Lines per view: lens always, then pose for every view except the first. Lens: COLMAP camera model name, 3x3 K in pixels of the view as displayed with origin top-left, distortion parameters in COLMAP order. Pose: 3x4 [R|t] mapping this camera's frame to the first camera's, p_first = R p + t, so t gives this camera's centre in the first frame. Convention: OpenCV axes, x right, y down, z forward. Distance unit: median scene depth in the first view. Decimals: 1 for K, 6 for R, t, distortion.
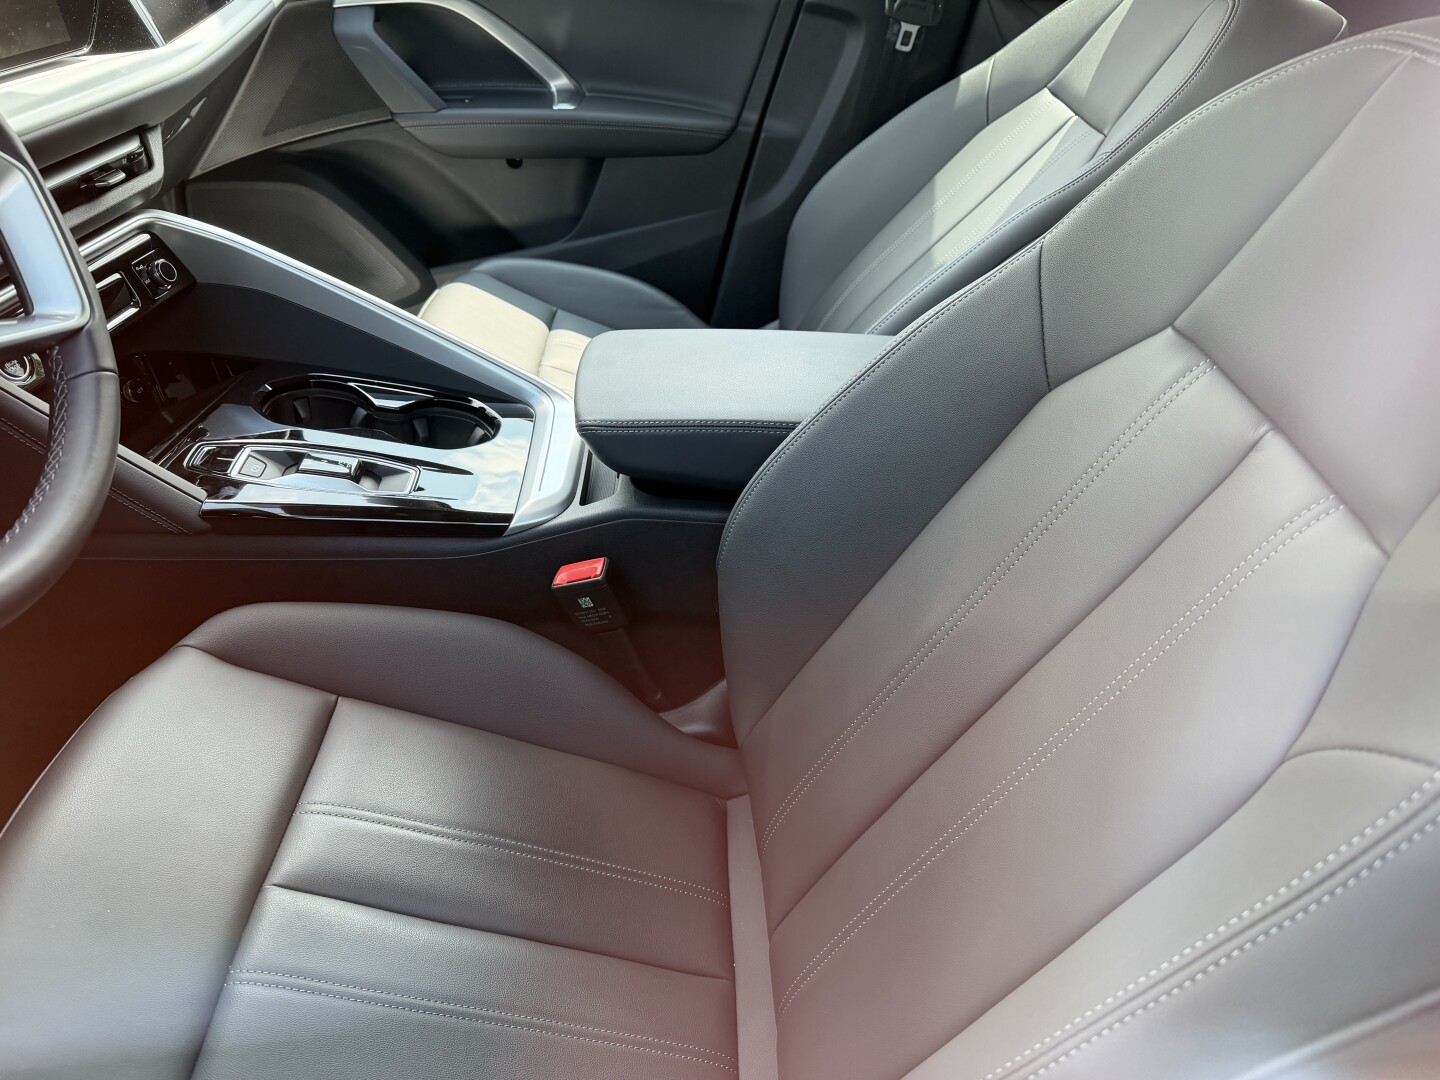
lens RADIAL K [[1016.2, 0, 720.0], [0, 1016.2, 540.0], [0, 0, 1]] dist [0.069751, -0.098052]
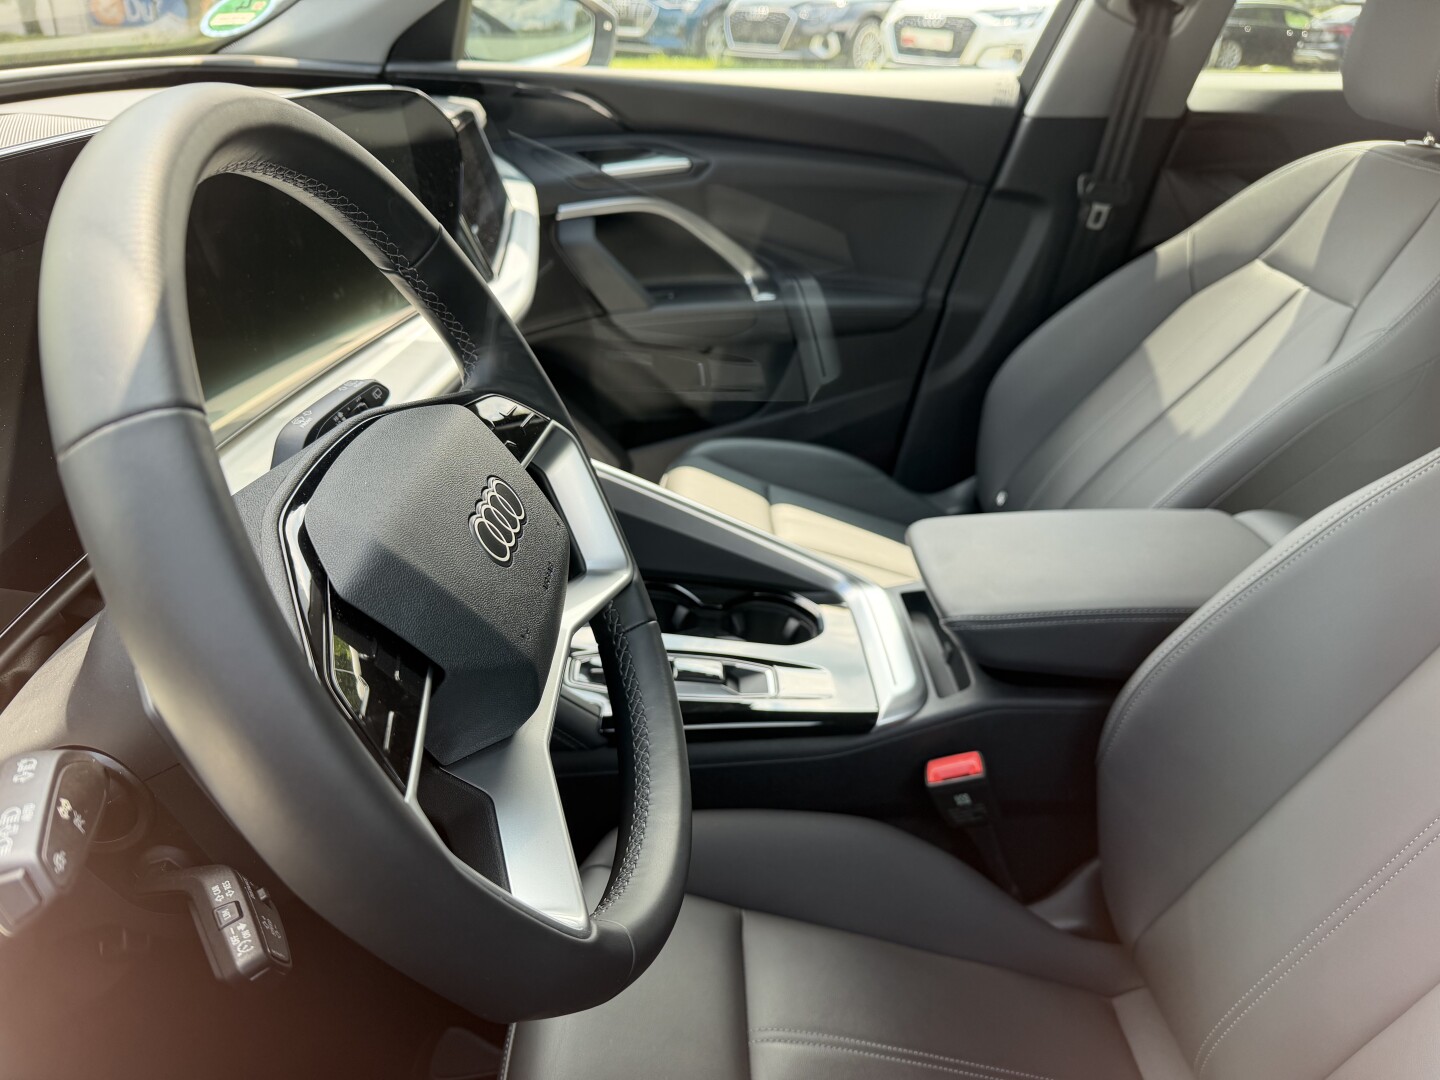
lens RADIAL K [[1024.5, 0, 688.9], [0, 1024.5, 546.3], [0, 0, 1]] dist [0.074211, -0.146795]
pose [[0.998500, -0.051655, -0.018179, -0.266285], [0.049174, 0.991865, -0.117411, -0.056776], [0.024096, 0.116341, 0.992917, -0.023933]]
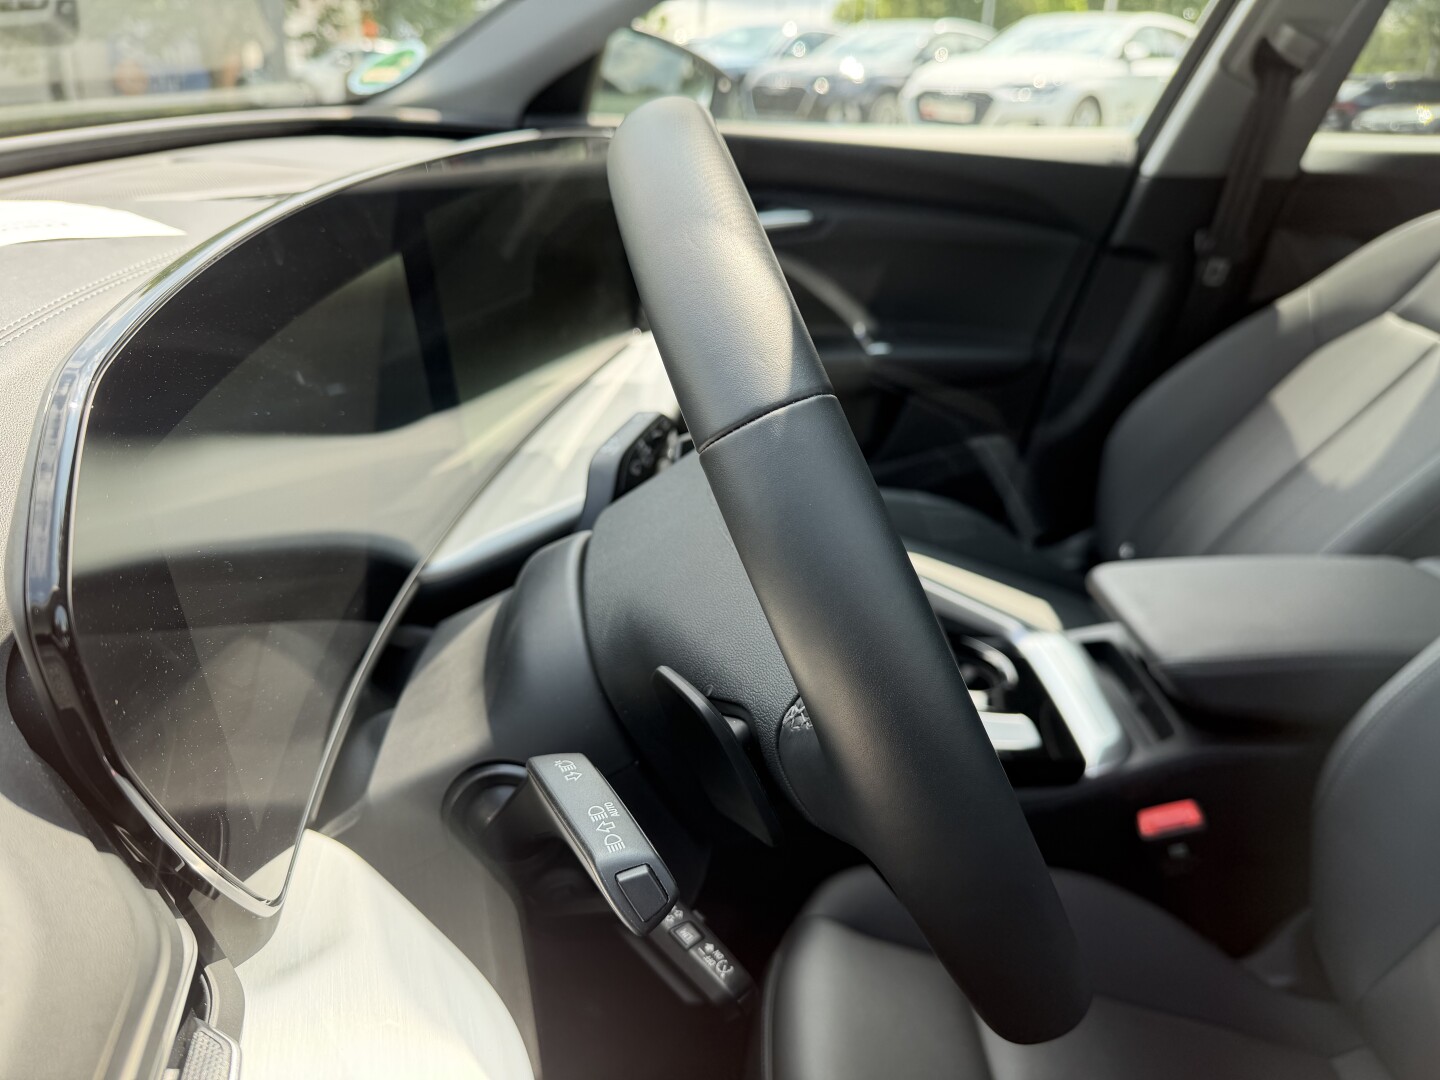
lens RADIAL K [[1040.0, 0, 680.1], [0, 1040.0, 545.3], [0, 0, 1]] dist [0.046847, -0.103004]
pose [[0.998659, -0.048304, -0.018612, -0.413390], [0.044146, 0.982474, -0.181094, -0.046541], [0.027034, 0.180030, 0.983290, -0.026310]]
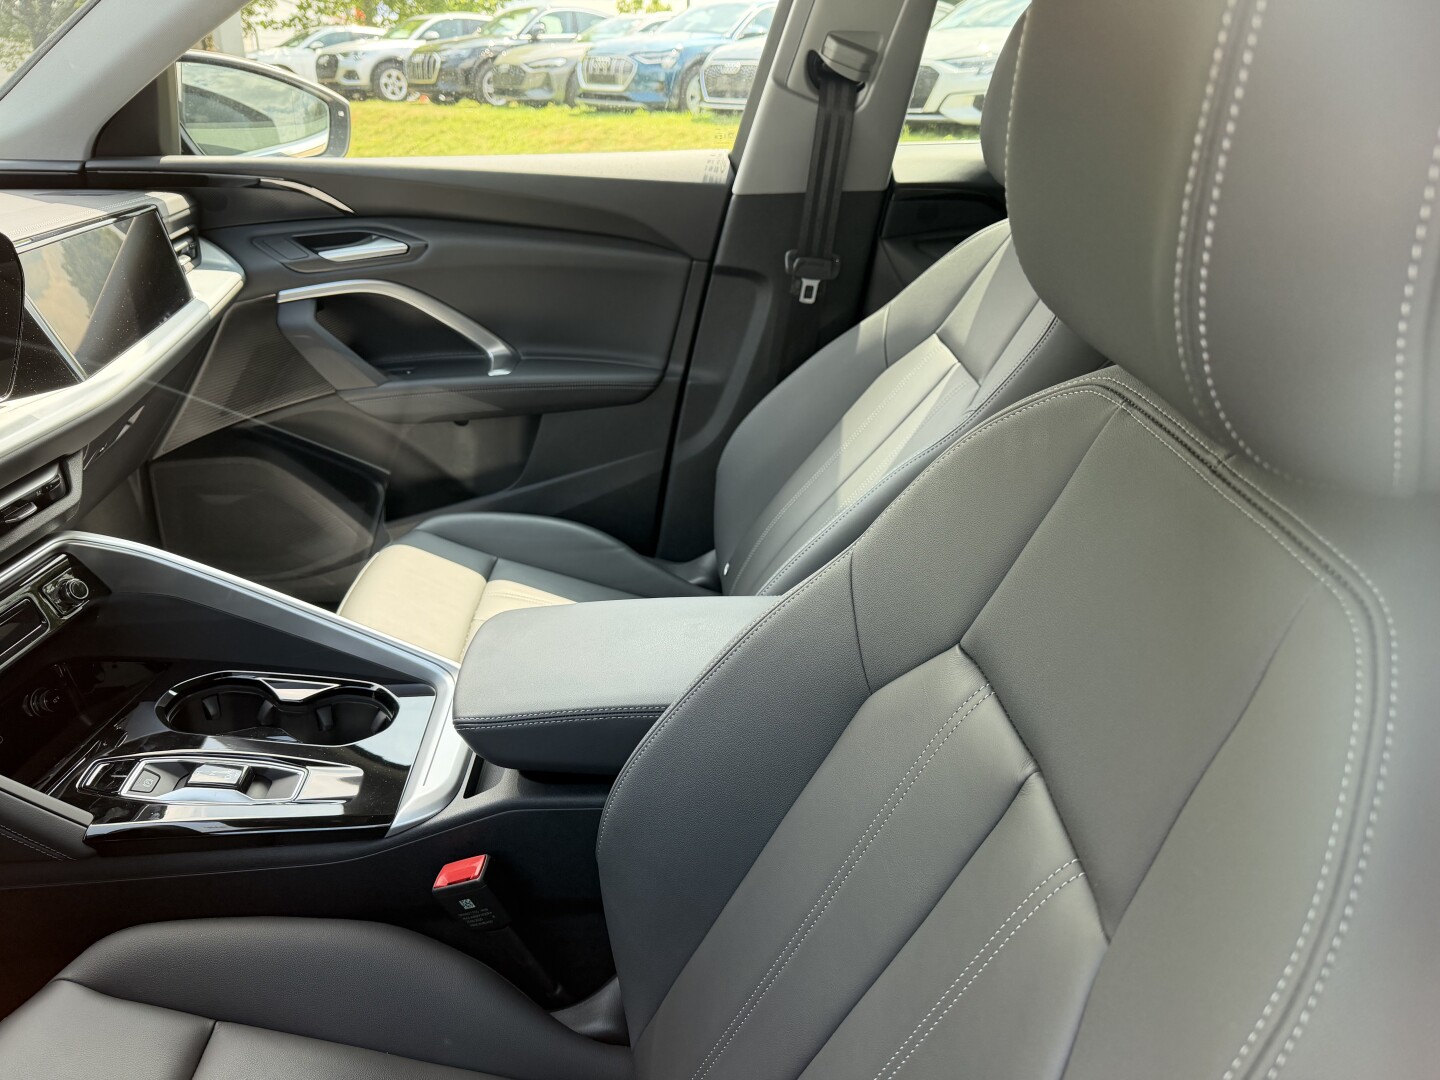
lens RADIAL K [[1016.2, 0, 720.0], [0, 1016.2, 540.0], [0, 0, 1]] dist [0.069751, -0.098052]
pose [[0.997079, -0.068539, -0.033703, 0.121726], [0.062436, 0.985593, -0.157189, -0.082395], [0.043991, 0.154626, 0.986993, -0.013411]]
